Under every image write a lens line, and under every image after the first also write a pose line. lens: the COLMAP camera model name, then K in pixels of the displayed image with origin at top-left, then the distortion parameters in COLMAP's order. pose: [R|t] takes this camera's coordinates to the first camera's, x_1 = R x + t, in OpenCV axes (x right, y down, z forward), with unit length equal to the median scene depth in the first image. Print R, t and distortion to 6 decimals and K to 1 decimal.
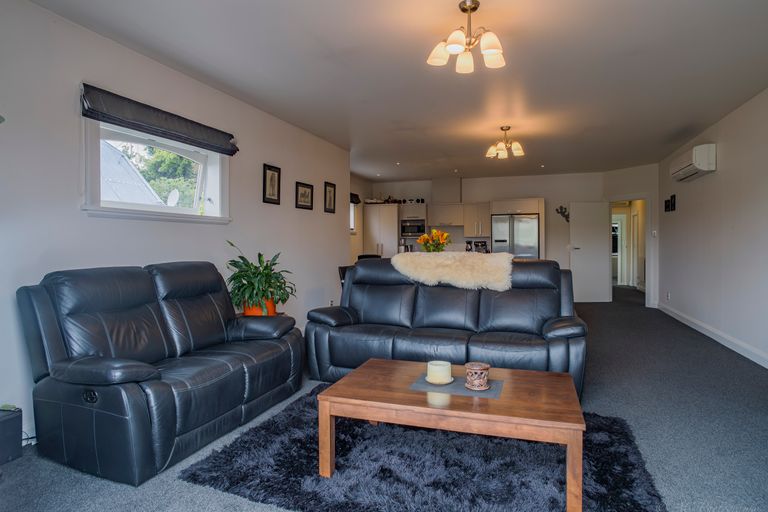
lens RADIAL K [[441.2, 0, 386.5], [0, 441.2, 252.5], [0, 0, 1]] dist [-0.028692, 0.012566]
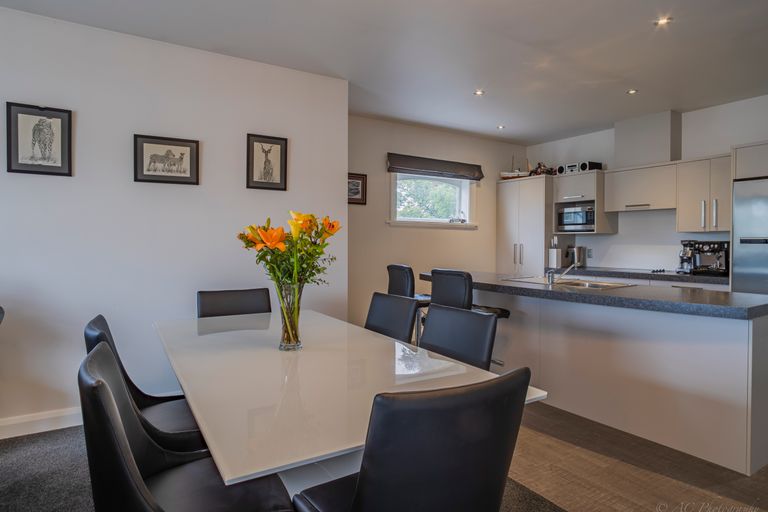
lens RADIAL K [[441.2, 0, 389.1], [0, 441.2, 252.8], [0, 0, 1]] dist [-0.028692, 0.012566]
pose [[0.785333, 0.025564, -0.618546, 0.239665], [-0.019745, 0.999673, 0.016246, -0.014941], [0.618759, -0.000545, 0.785581, 0.454563]]
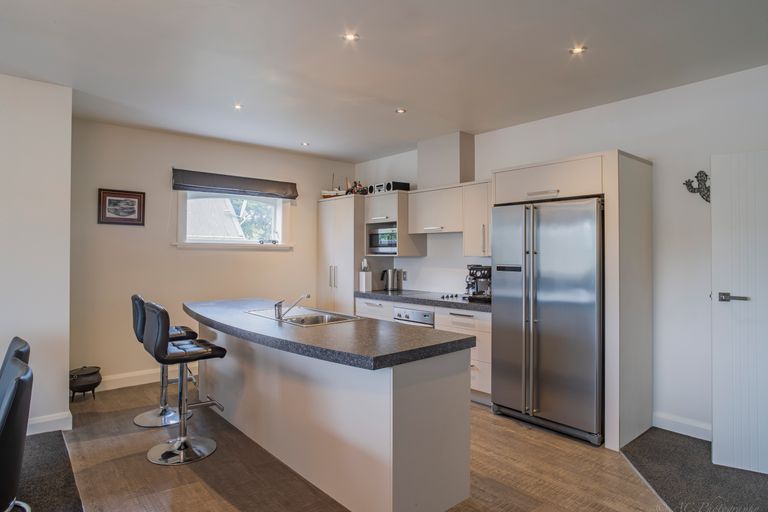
lens RADIAL K [[441.2, 0, 384.1], [0, 441.2, 252.4], [0, 0, 1]] dist [-0.028692, 0.012566]
pose [[0.859610, 0.007320, -0.510898, 0.365649], [-0.017139, 0.999748, -0.014513, -0.032948], [0.510663, 0.021231, 0.859519, 0.587627]]
